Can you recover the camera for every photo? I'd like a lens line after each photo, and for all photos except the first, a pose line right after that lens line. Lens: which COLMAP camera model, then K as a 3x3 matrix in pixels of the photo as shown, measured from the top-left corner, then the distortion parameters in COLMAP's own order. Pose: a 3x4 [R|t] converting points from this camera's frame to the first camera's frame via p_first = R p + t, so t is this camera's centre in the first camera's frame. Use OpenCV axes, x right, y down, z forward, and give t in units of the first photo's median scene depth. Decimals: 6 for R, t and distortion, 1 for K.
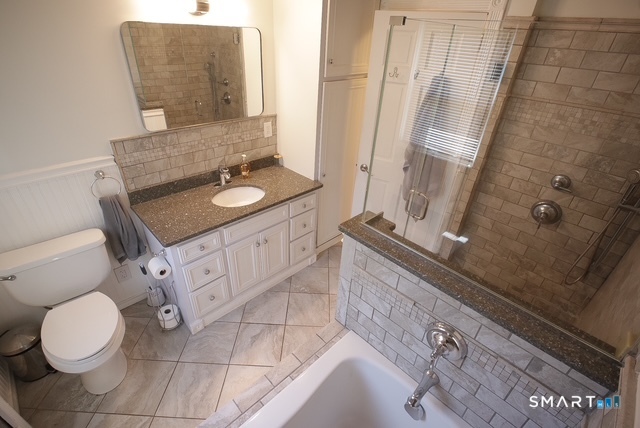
lens RADIAL K [[295.8, 0, 324.7], [0, 295.8, 217.4], [0, 0, 1]] dist [-0.016123, -0.000153]
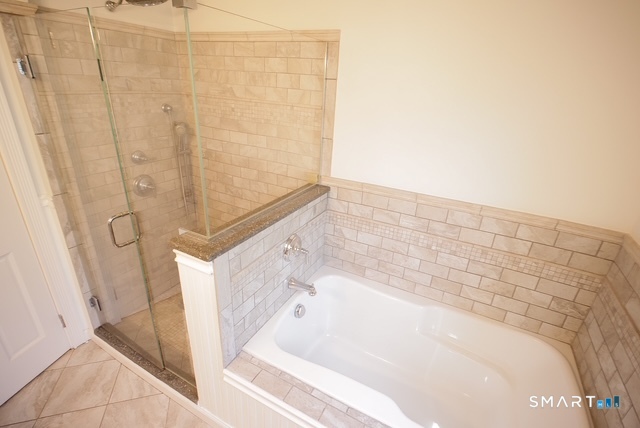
lens RADIAL K [[306.4, 0, 317.3], [0, 306.4, 213.7], [0, 0, 1]] dist [-0.017154, 0.001411]
pose [[-0.290384, -0.438457, 0.850548, -0.599845], [0.445580, 0.724649, 0.525682, -0.314175], [-0.846838, 0.531637, -0.015059, 0.607497]]
